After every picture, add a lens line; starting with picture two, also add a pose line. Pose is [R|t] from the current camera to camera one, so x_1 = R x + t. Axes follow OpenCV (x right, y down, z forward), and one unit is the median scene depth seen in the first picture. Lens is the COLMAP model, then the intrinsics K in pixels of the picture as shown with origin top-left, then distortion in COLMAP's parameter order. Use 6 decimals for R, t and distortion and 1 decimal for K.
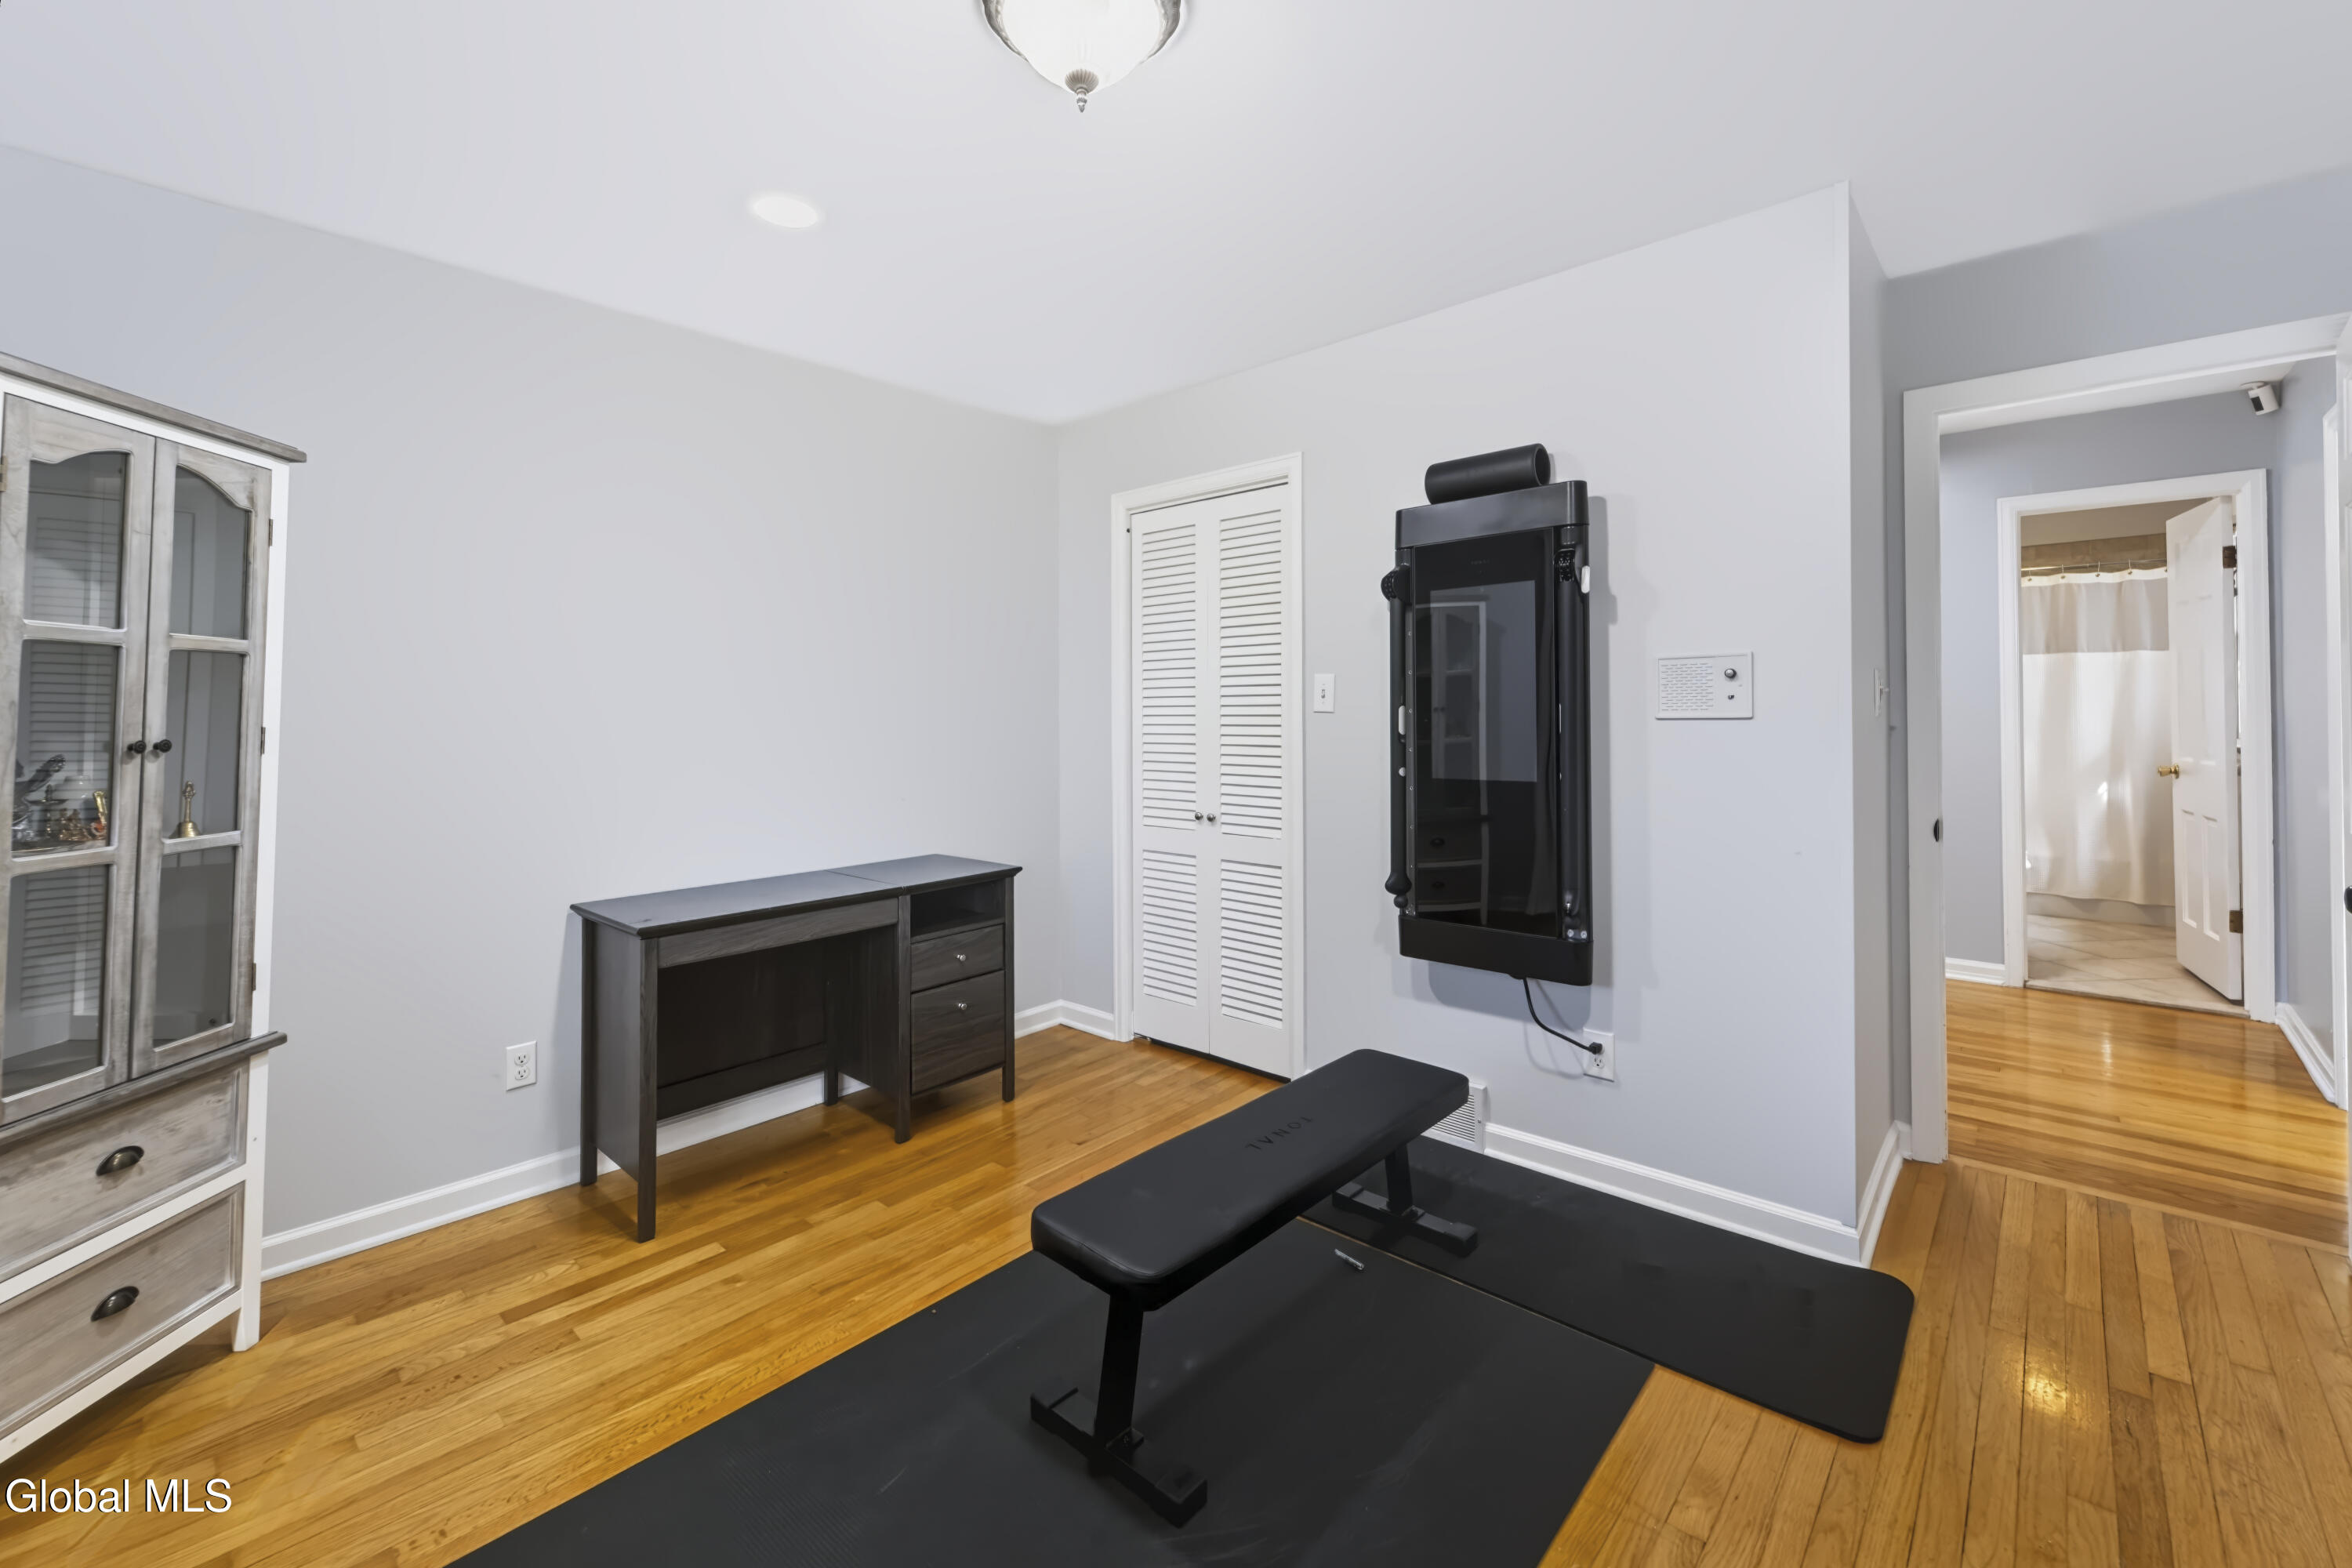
lens RADIAL K [[941.7, 0, 1199.8], [0, 941.7, 691.5], [0, 0, 1]] dist [-0.001185, 0.000114]
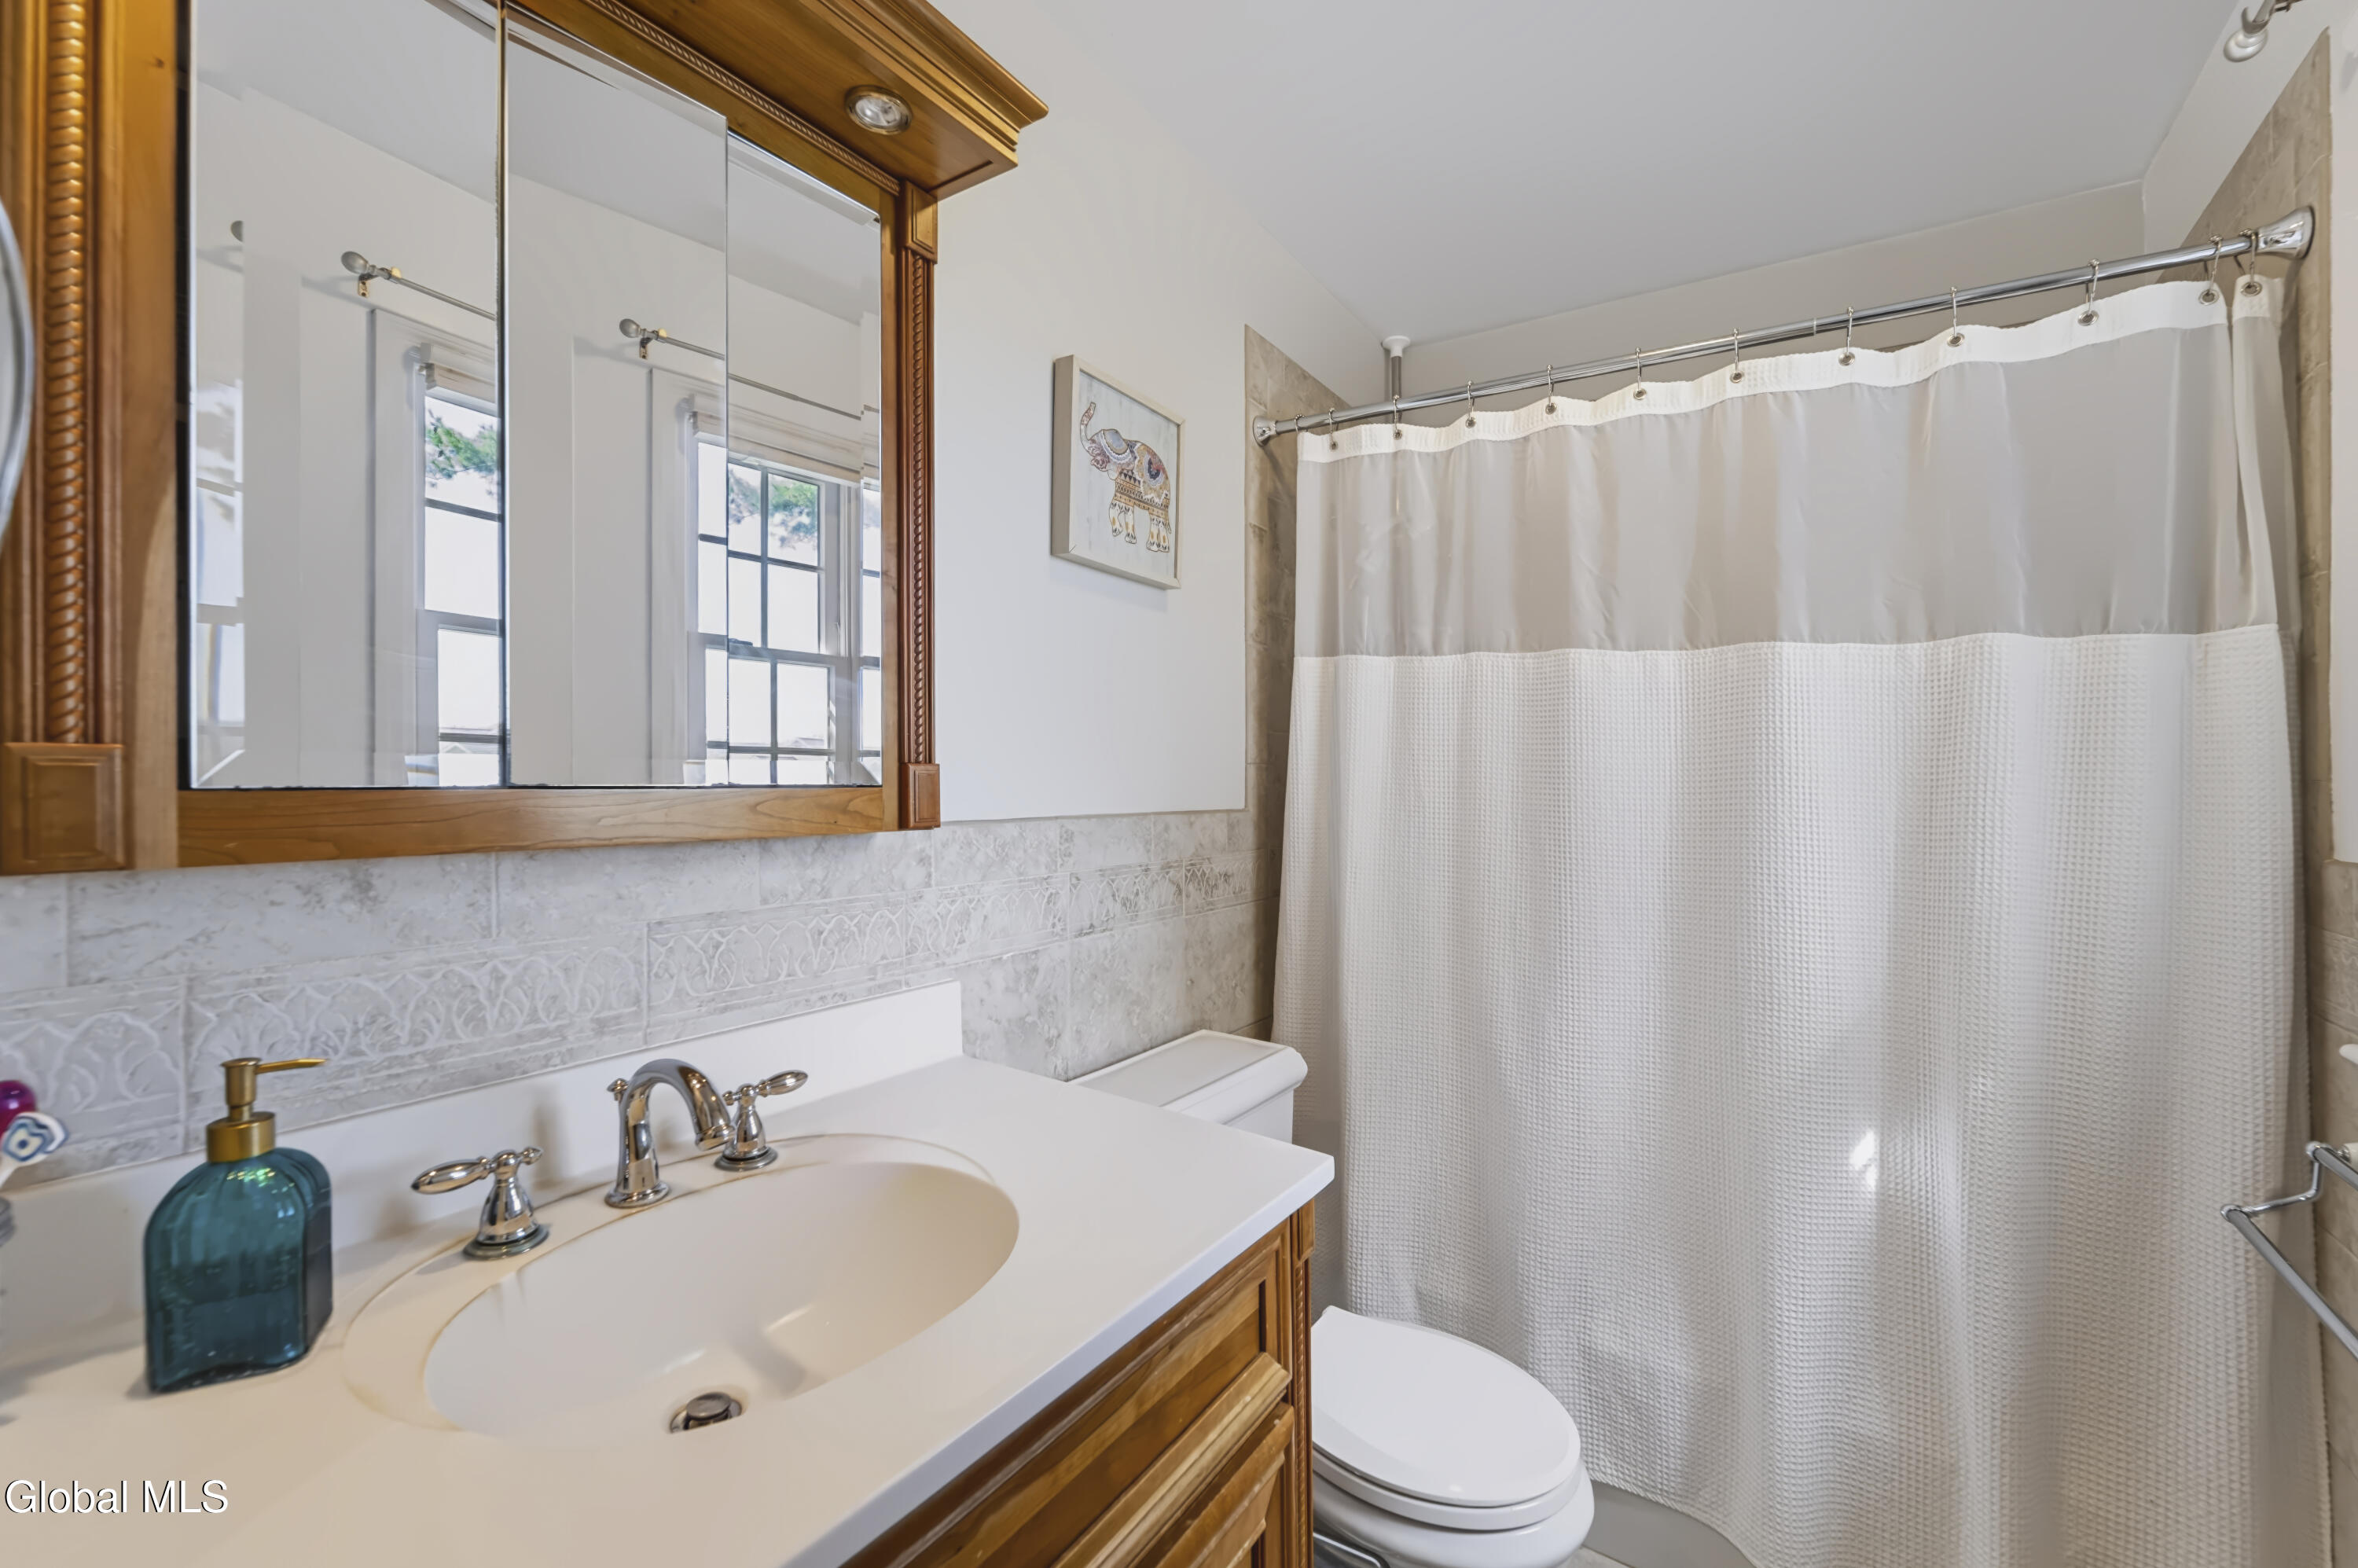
lens RADIAL K [[947.4, 0, 1177.6], [0, 947.4, 781.0], [0, 0, 1]] dist [0.001146, -0.000301]
pose [[0.990687, -0.003004, 0.136125, 0.608494], [0.002249, 0.999981, 0.005704, -0.002209], [-0.136140, -0.005345, 0.990675, 0.632850]]
